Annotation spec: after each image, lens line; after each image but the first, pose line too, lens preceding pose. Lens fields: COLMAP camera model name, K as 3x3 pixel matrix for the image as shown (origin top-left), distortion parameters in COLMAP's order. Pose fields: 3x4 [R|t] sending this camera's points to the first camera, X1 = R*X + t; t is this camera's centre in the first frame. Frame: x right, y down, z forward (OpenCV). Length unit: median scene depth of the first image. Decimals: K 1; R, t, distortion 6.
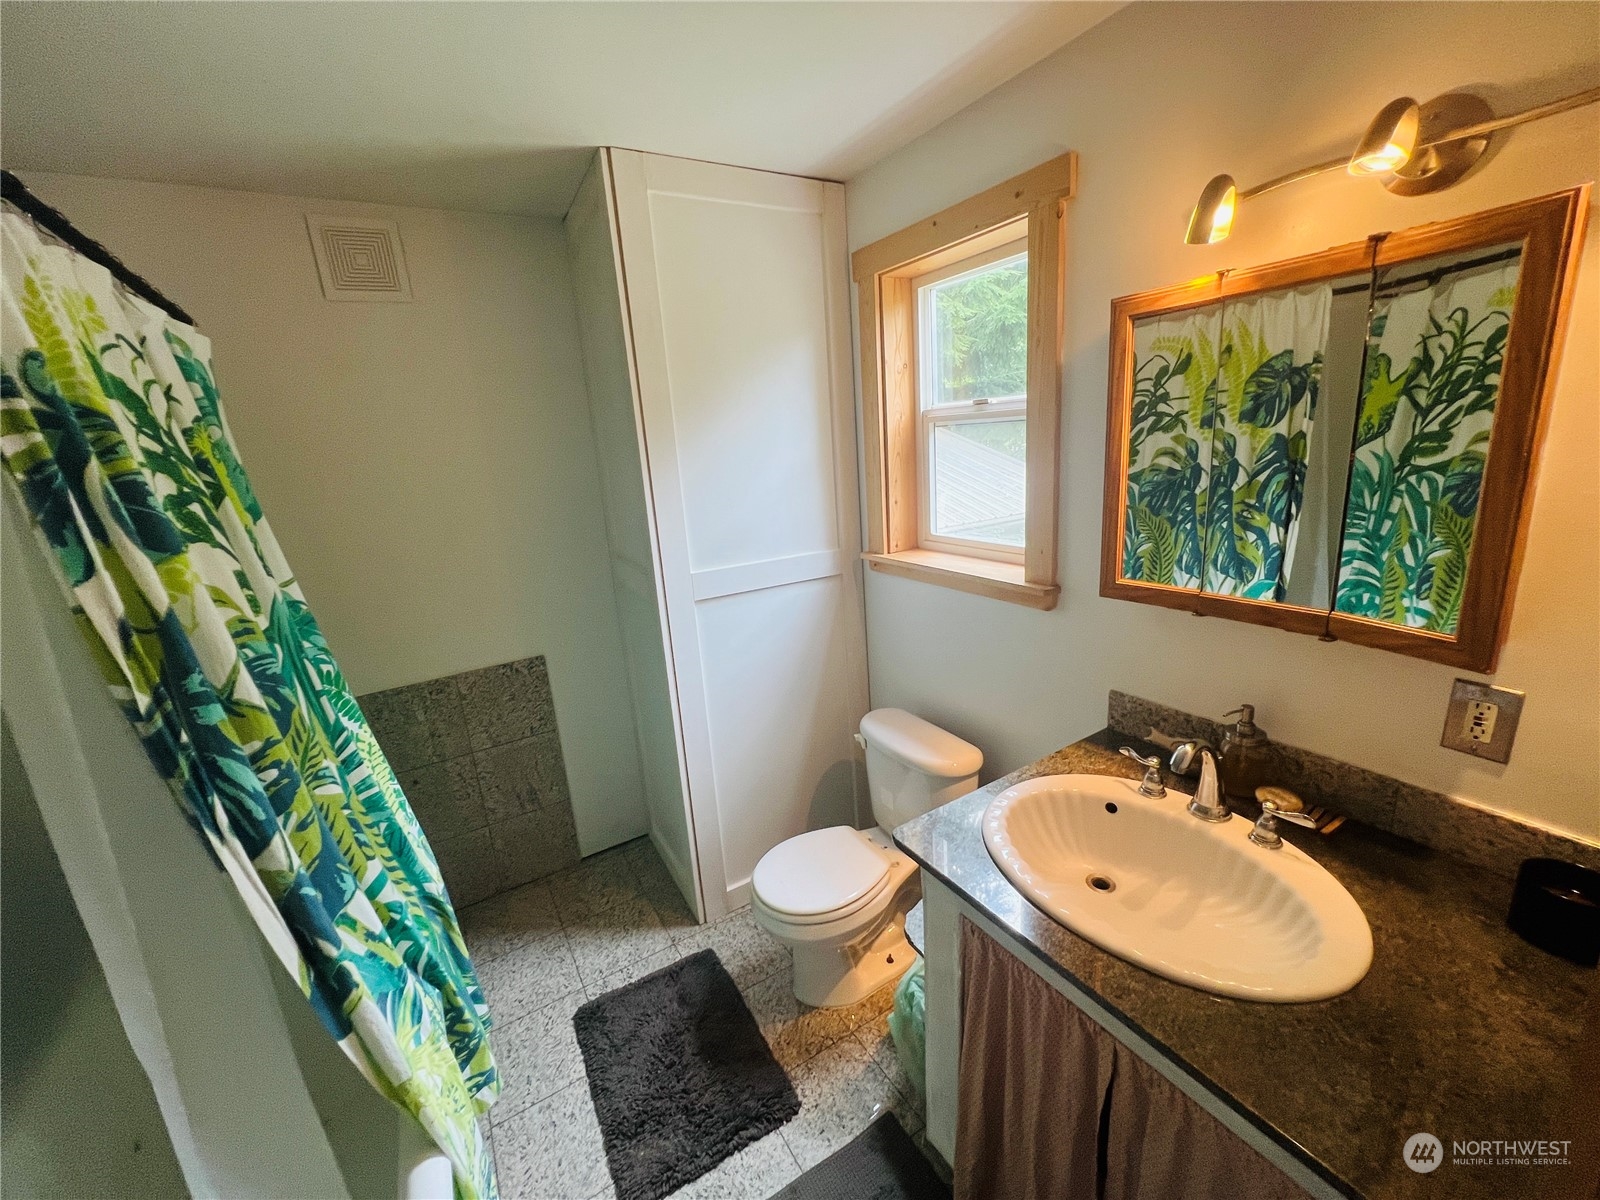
lens RADIAL K [[649.8, 0, 792.9], [0, 649.8, 596.2], [0, 0, 1]] dist [0.004764, 0.000137]
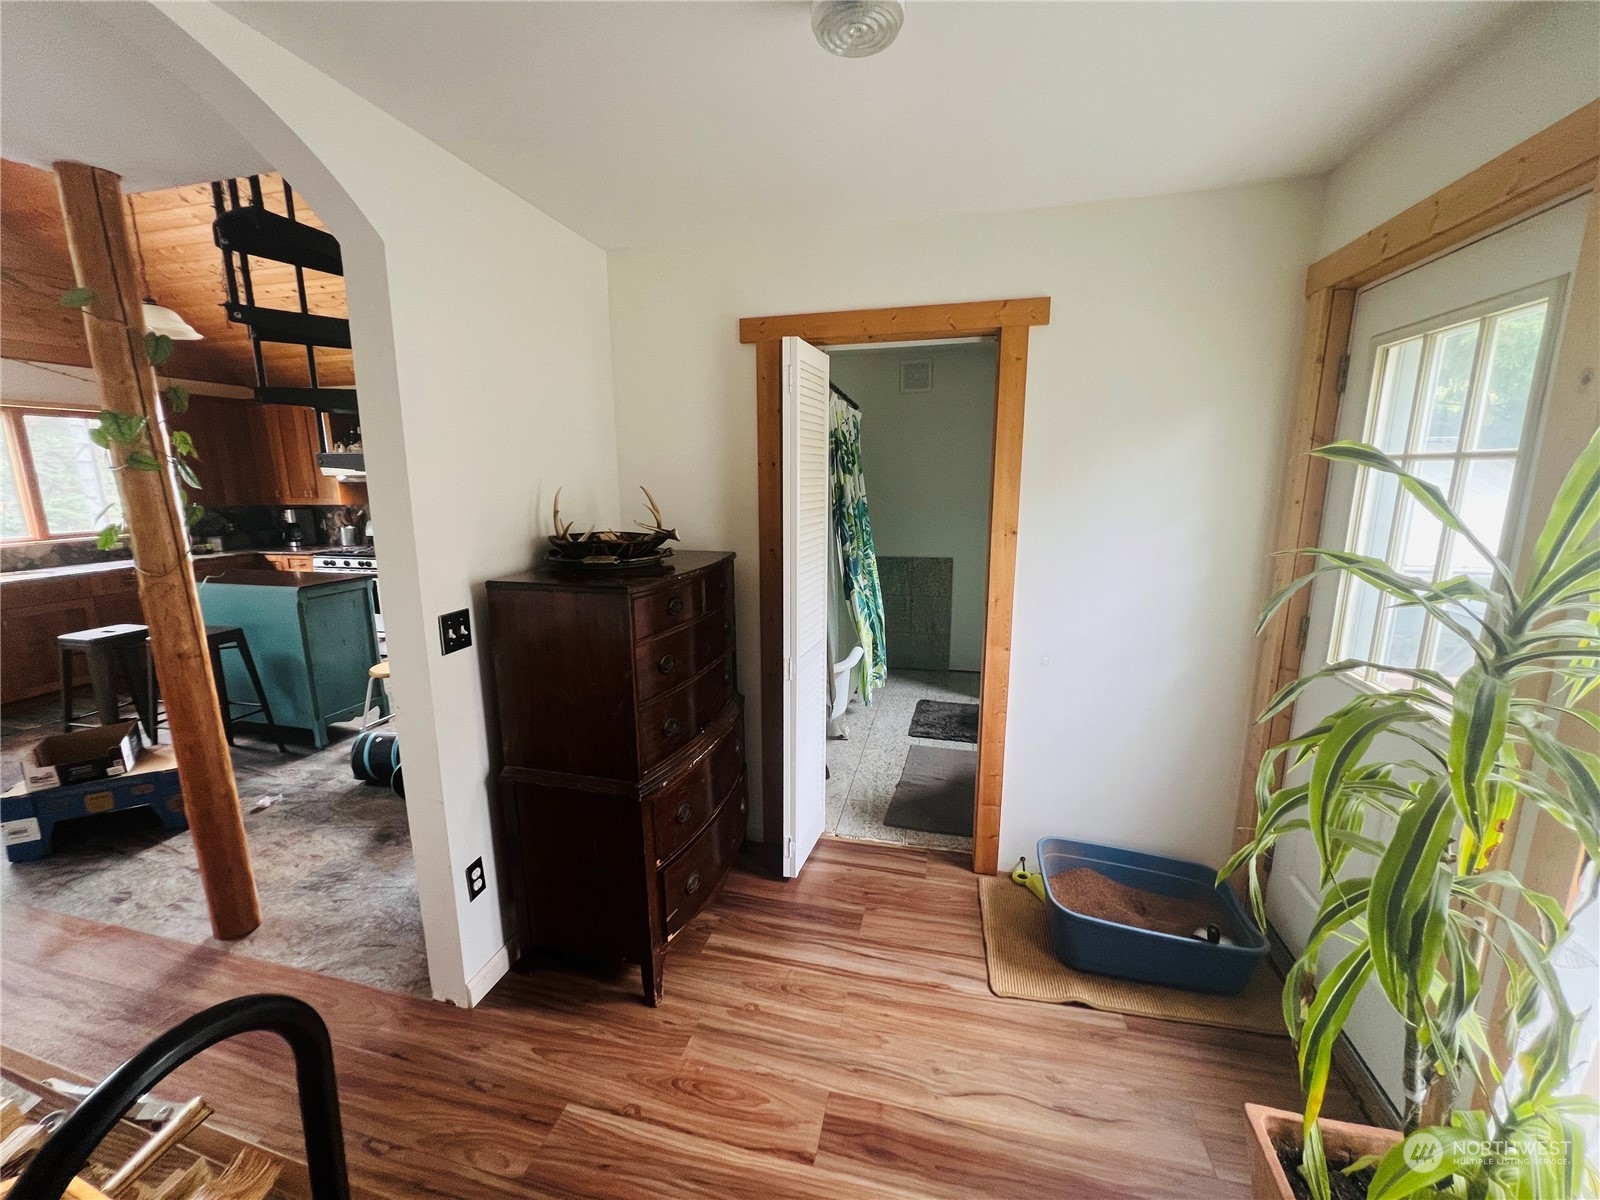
lens RADIAL K [[641.1, 0, 799.2], [0, 641.1, 595.7], [0, 0, 1]] dist [-0.002537, 0.000268]
pose [[0.706359, 0.202629, -0.678232, 1.055061], [-0.218631, 0.973757, 0.063222, 0.293891], [0.673244, 0.103625, 0.732123, -1.247710]]
